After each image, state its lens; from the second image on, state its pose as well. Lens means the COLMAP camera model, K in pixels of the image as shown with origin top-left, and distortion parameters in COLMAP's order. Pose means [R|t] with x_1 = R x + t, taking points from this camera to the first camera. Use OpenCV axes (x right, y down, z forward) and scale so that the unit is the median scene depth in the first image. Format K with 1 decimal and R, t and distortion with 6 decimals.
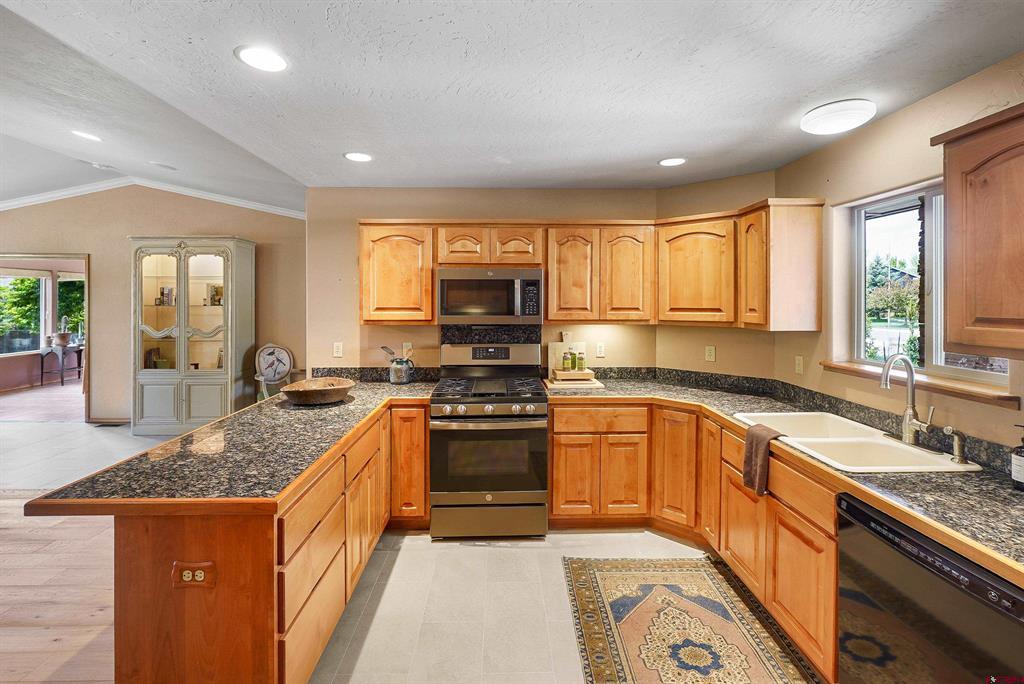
lens RADIAL K [[450.9, 0, 509.7], [0, 450.9, 298.1], [0, 0, 1]] dist [-0.014732, 0.002057]
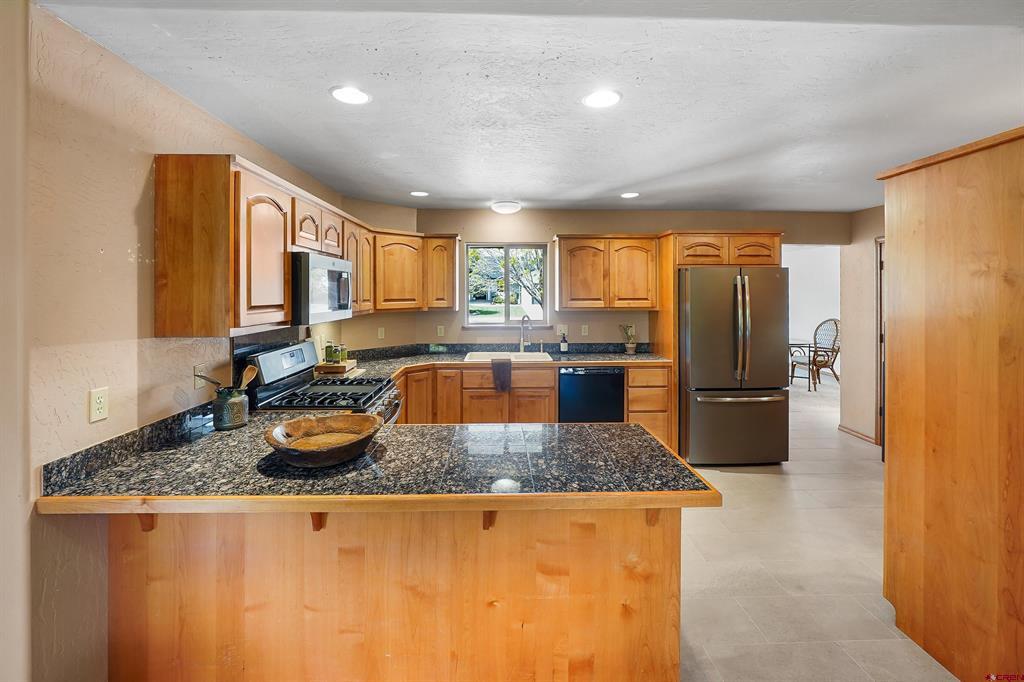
lens RADIAL K [[451.2, 0, 511.4], [0, 451.2, 289.6], [0, 0, 1]] dist [-0.010967, 0.001501]
pose [[-0.012506, 0.005062, 0.999909, -0.586081], [-0.002732, 0.999983, -0.005097, 0.000450], [-0.999918, -0.002795, -0.012492, 0.414967]]
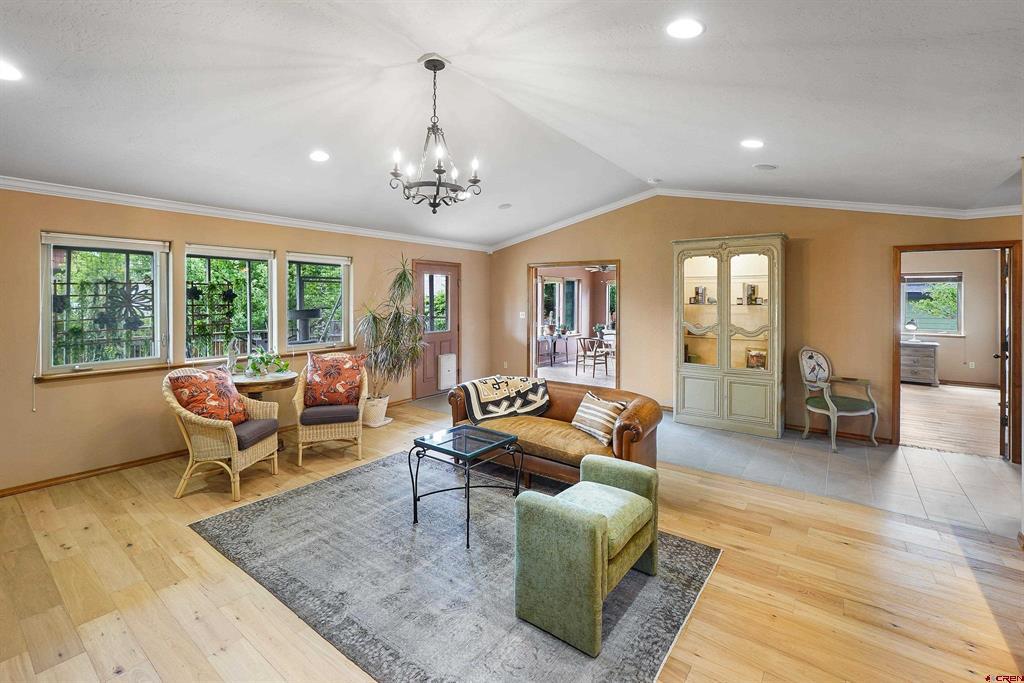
lens RADIAL K [[451.2, 0, 506.3], [0, 451.2, 296.5], [0, 0, 1]] dist [-0.010967, 0.001501]
pose [[0.783506, -0.000659, -0.621384, -0.481142], [-0.001218, 0.999996, -0.002597, 0.001349], [0.621383, 0.002791, 0.783502, -0.128547]]
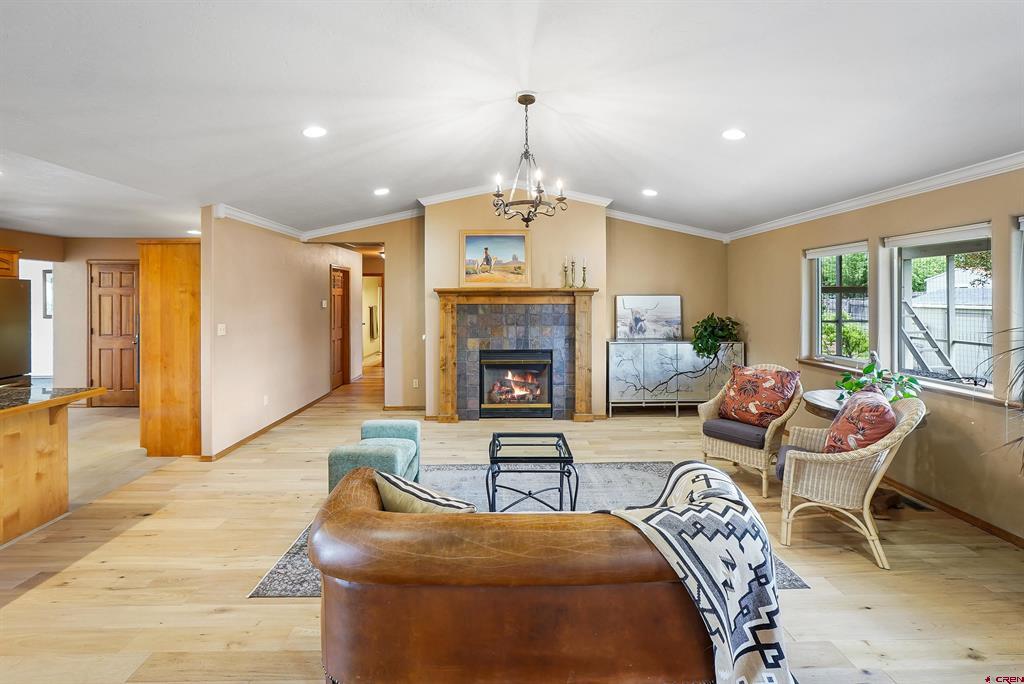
lens RADIAL K [[450.9, 0, 512.8], [0, 450.9, 300.1], [0, 0, 1]] dist [-0.014732, 0.002057]
pose [[-0.999997, 0.000191, -0.002297, -0.890512], [0.000185, 0.999996, 0.002698, -0.000271], [0.002298, 0.002697, -0.999994, 0.926468]]
